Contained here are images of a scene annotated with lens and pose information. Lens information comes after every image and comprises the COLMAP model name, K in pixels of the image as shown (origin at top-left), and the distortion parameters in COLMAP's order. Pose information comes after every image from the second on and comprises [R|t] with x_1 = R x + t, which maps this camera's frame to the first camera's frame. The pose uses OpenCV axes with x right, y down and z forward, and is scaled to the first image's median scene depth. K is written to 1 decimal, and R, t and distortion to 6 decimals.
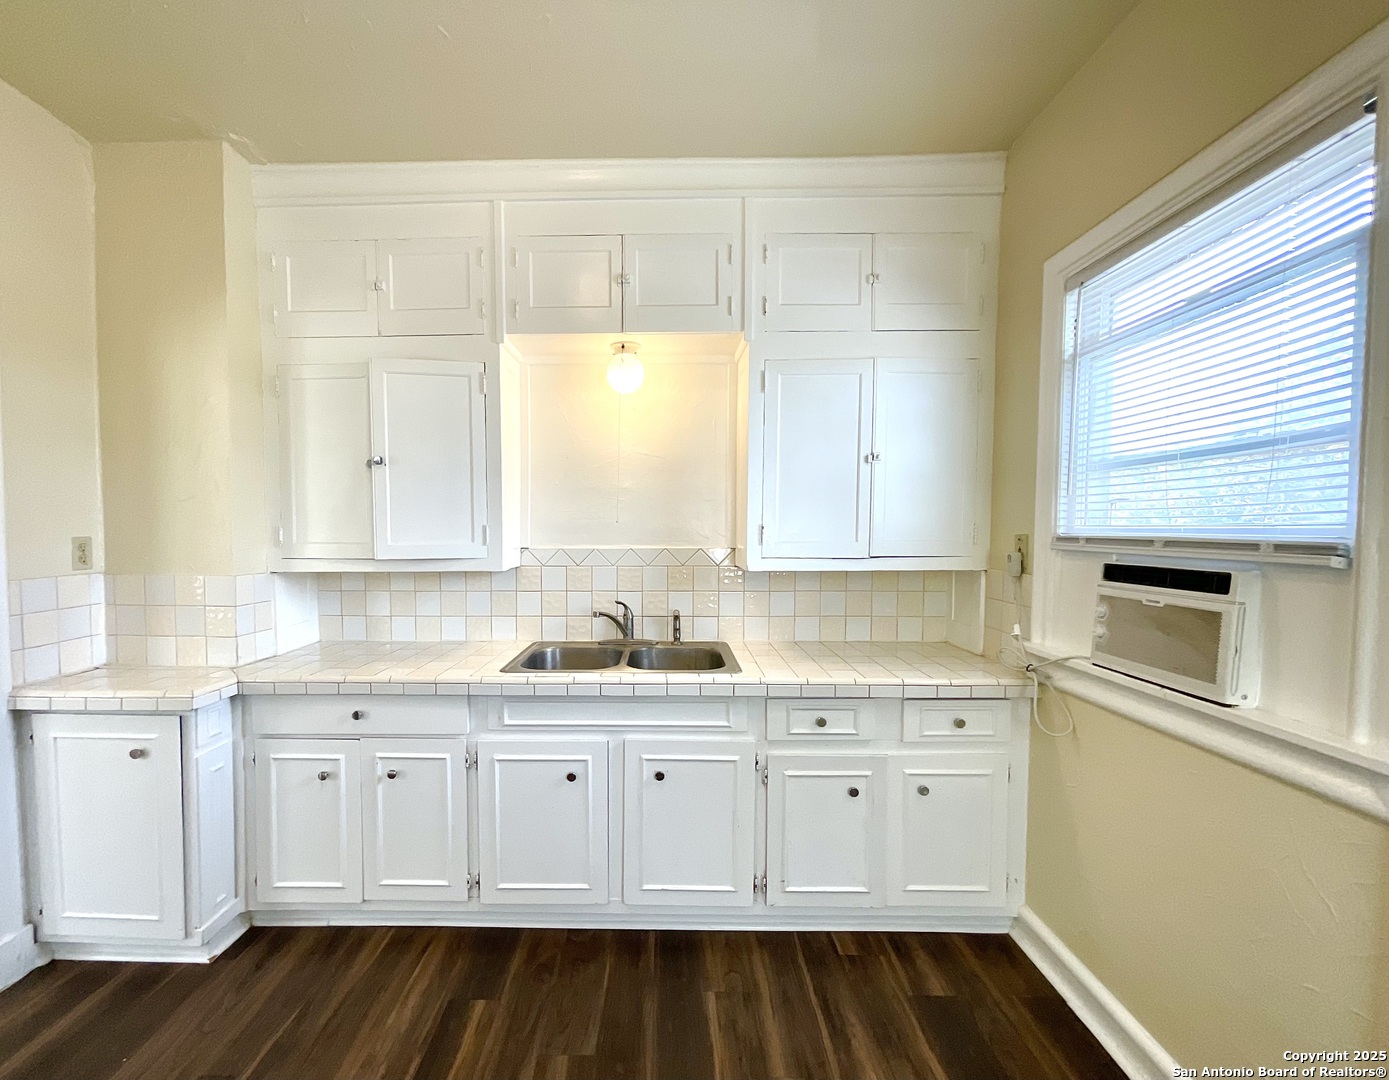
lens RADIAL K [[578.0, 0, 650.9], [0, 578.0, 560.1], [0, 0, 1]] dist [-0.005041, 0.001233]
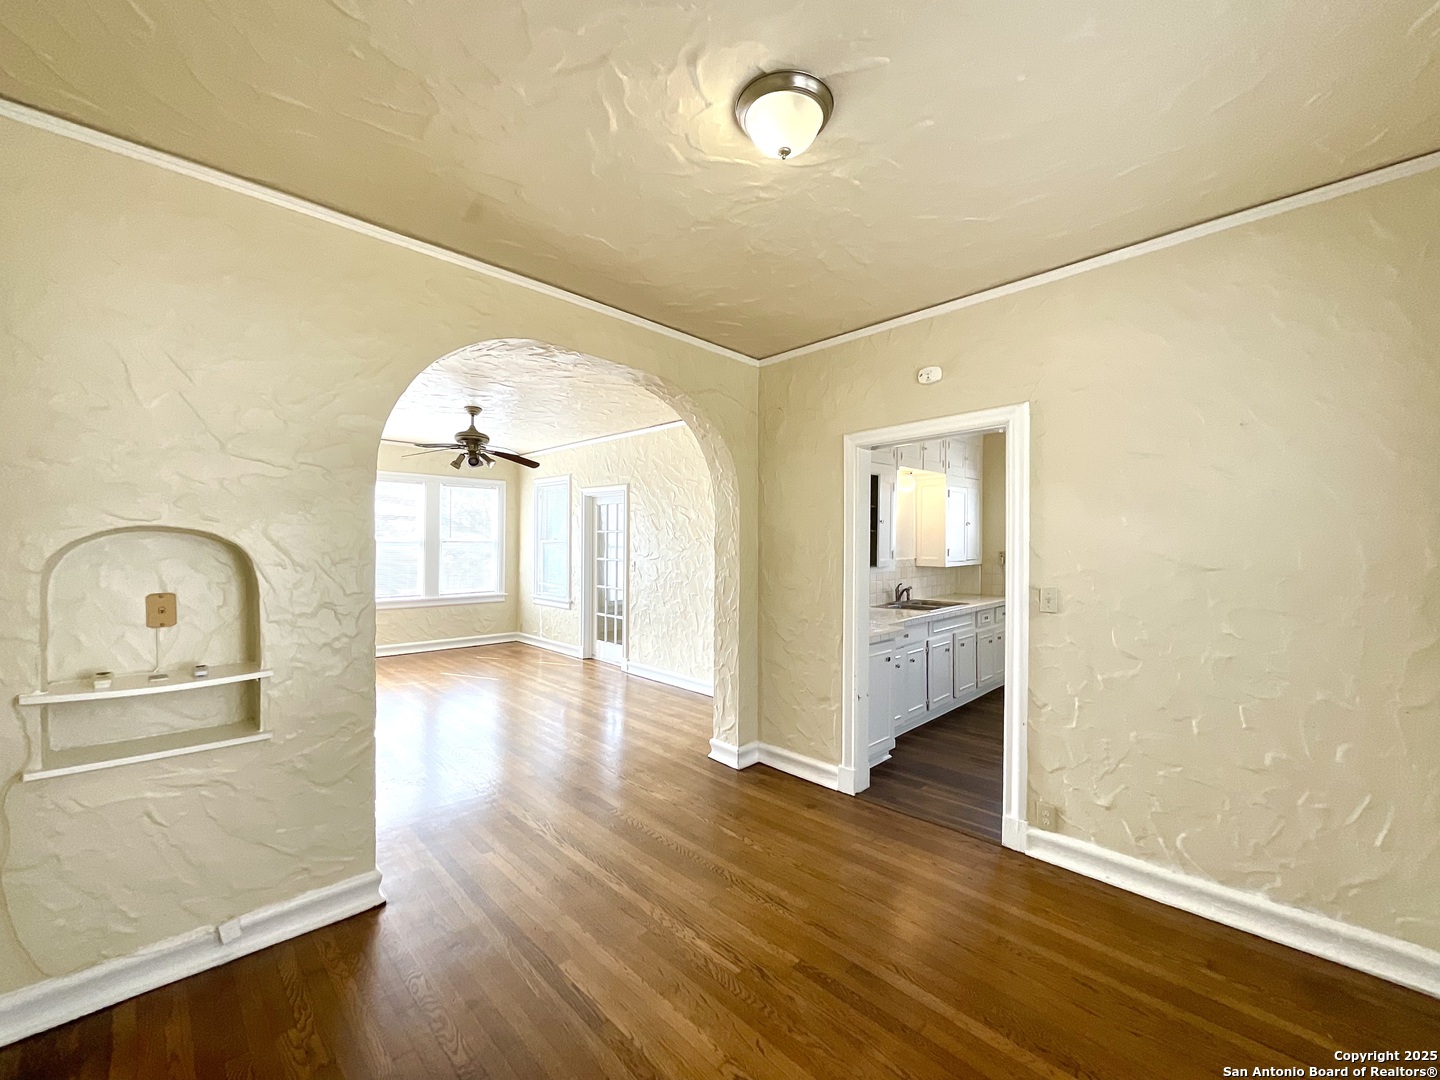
lens RADIAL K [[580.5, 0, 722.6], [0, 580.5, 541.9], [0, 0, 1]] dist [-0.000329, -0.000721]
pose [[0.696273, -0.001608, 0.717775, -2.646187], [0.036516, 0.998782, -0.033185, -0.047715], [-0.716848, 0.049316, 0.695484, -0.080221]]
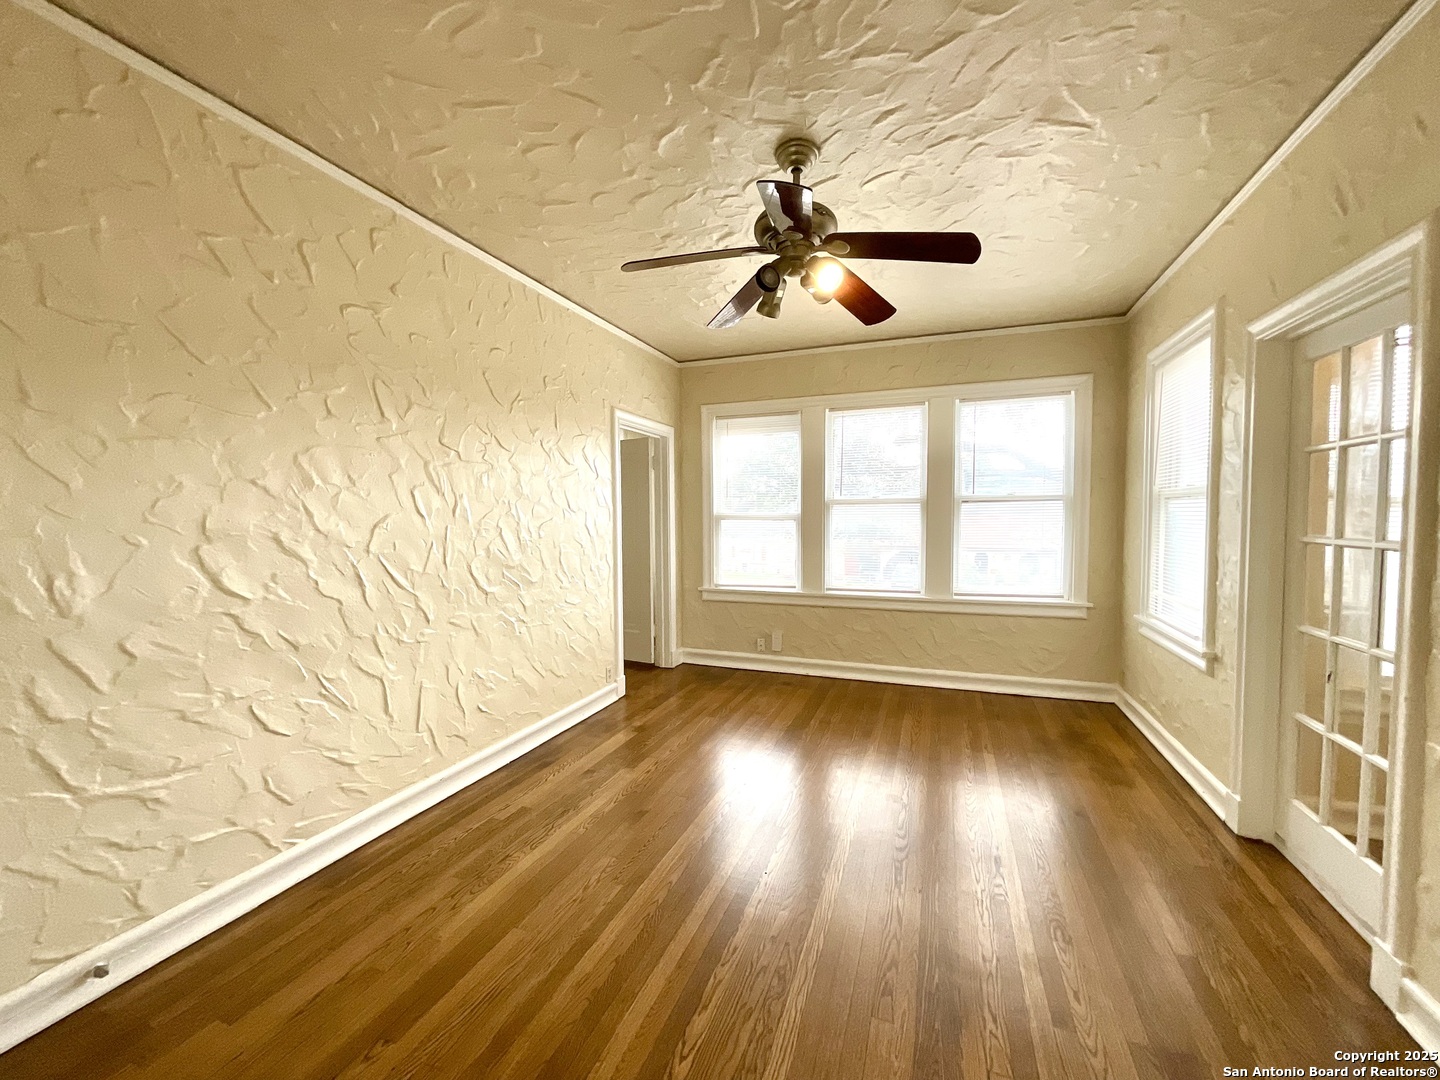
lens RADIAL K [[580.5, 0, 720.0], [0, 580.5, 543.2], [0, 0, 1]] dist [-0.000329, -0.000721]
pose [[0.942267, 0.002939, -0.334849, -1.217782], [-0.004899, 0.999975, -0.005006, -0.072647], [0.334826, 0.006357, 0.942259, 1.643220]]
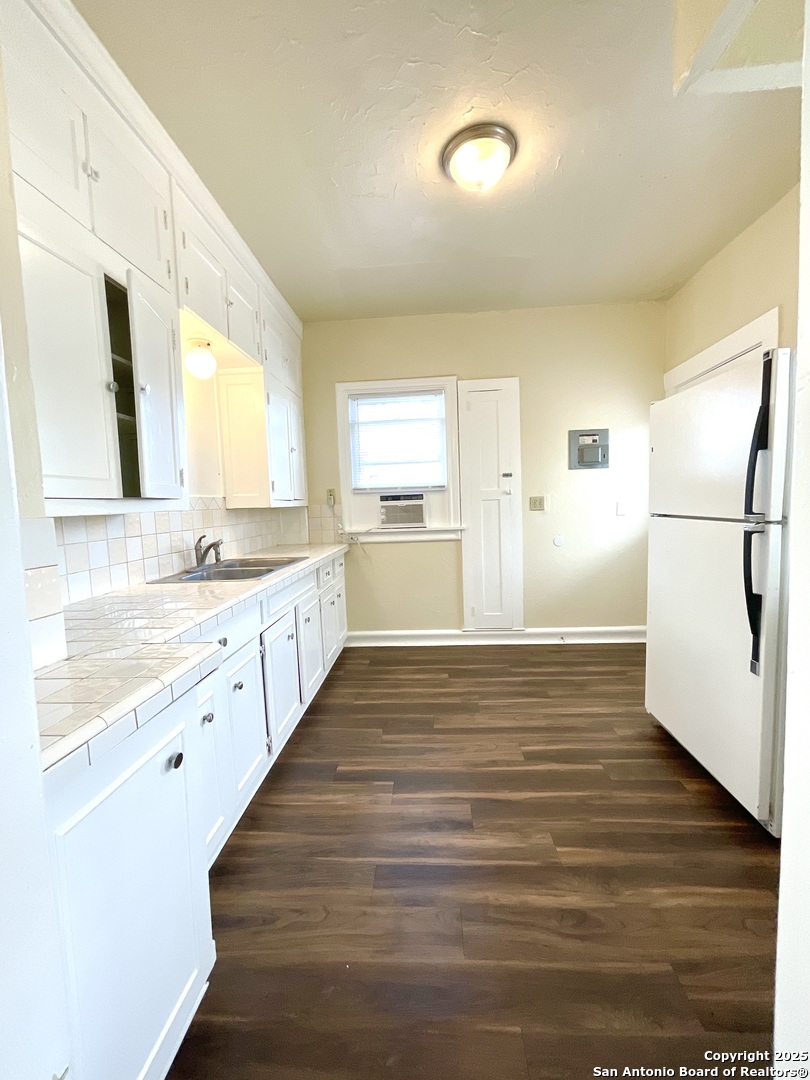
lens RADIAL K [[435.4, 0, 402.2], [0, 435.4, 540.7], [0, 0, 1]] dist [-0.000329, -0.000721]
pose [[0.046283, -0.086407, 0.995184, -1.263685], [0.087095, 0.992807, 0.082150, 0.051042], [-0.995124, 0.082873, 0.053476, 0.623826]]
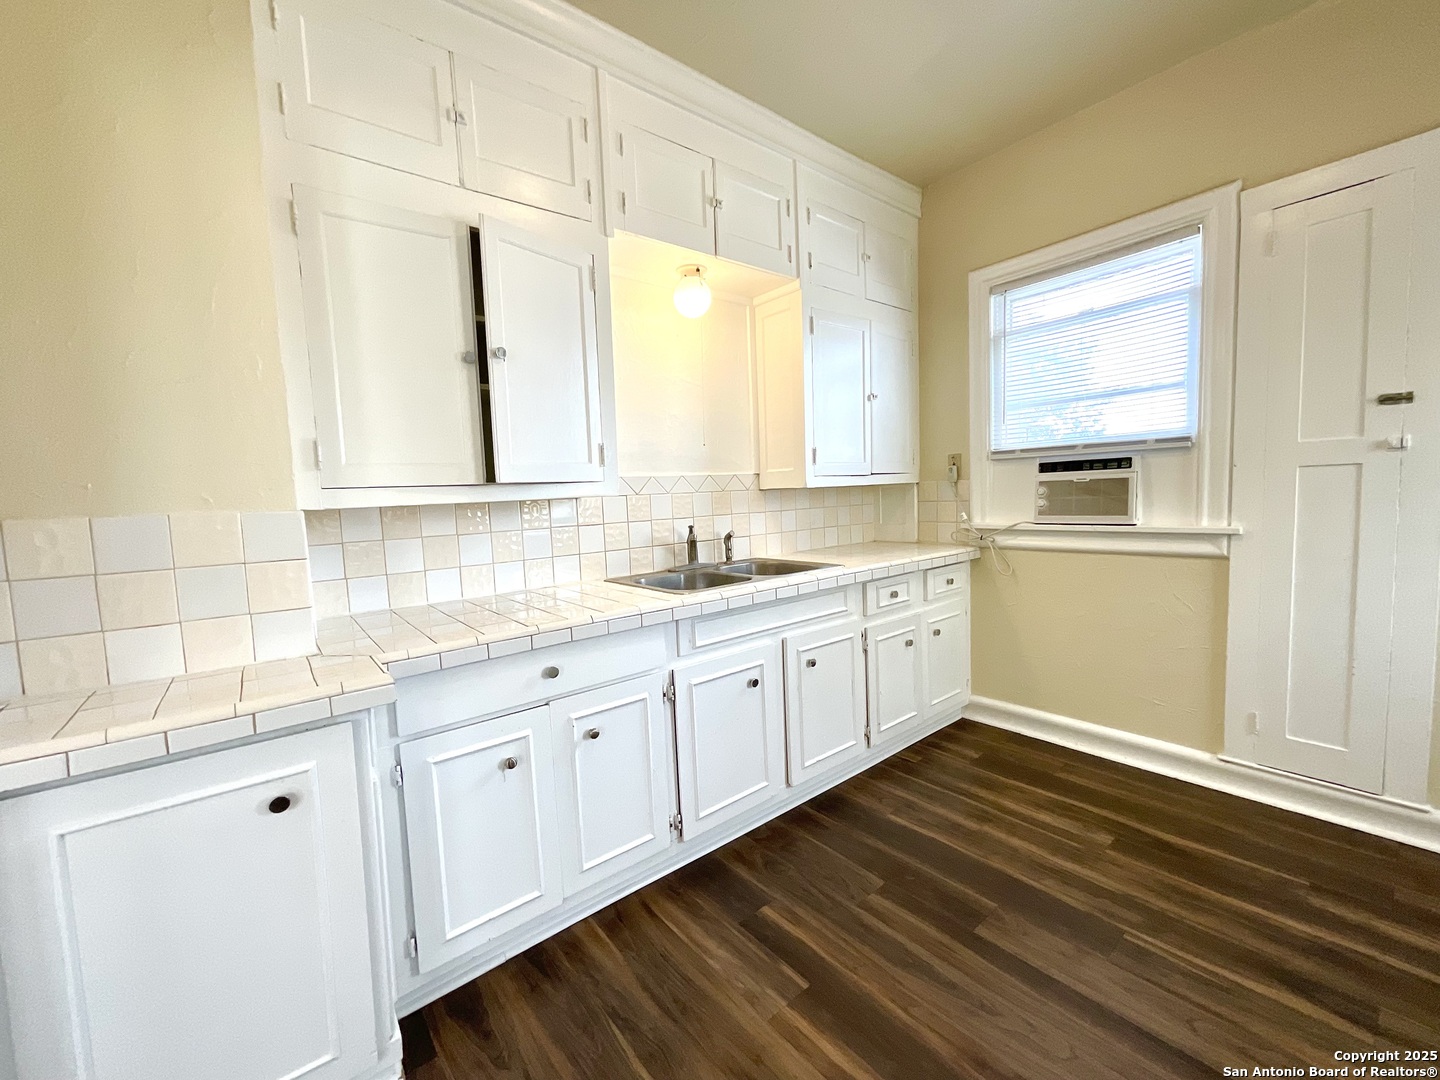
lens RADIAL K [[580.5, 0, 721.5], [0, 580.5, 543.4], [0, 0, 1]] dist [-0.000329, -0.000721]
pose [[0.765089, -0.087571, 0.637942, -0.828244], [0.075022, 0.996085, 0.046759, 0.072933], [-0.639539, 0.012085, 0.768664, 0.234489]]
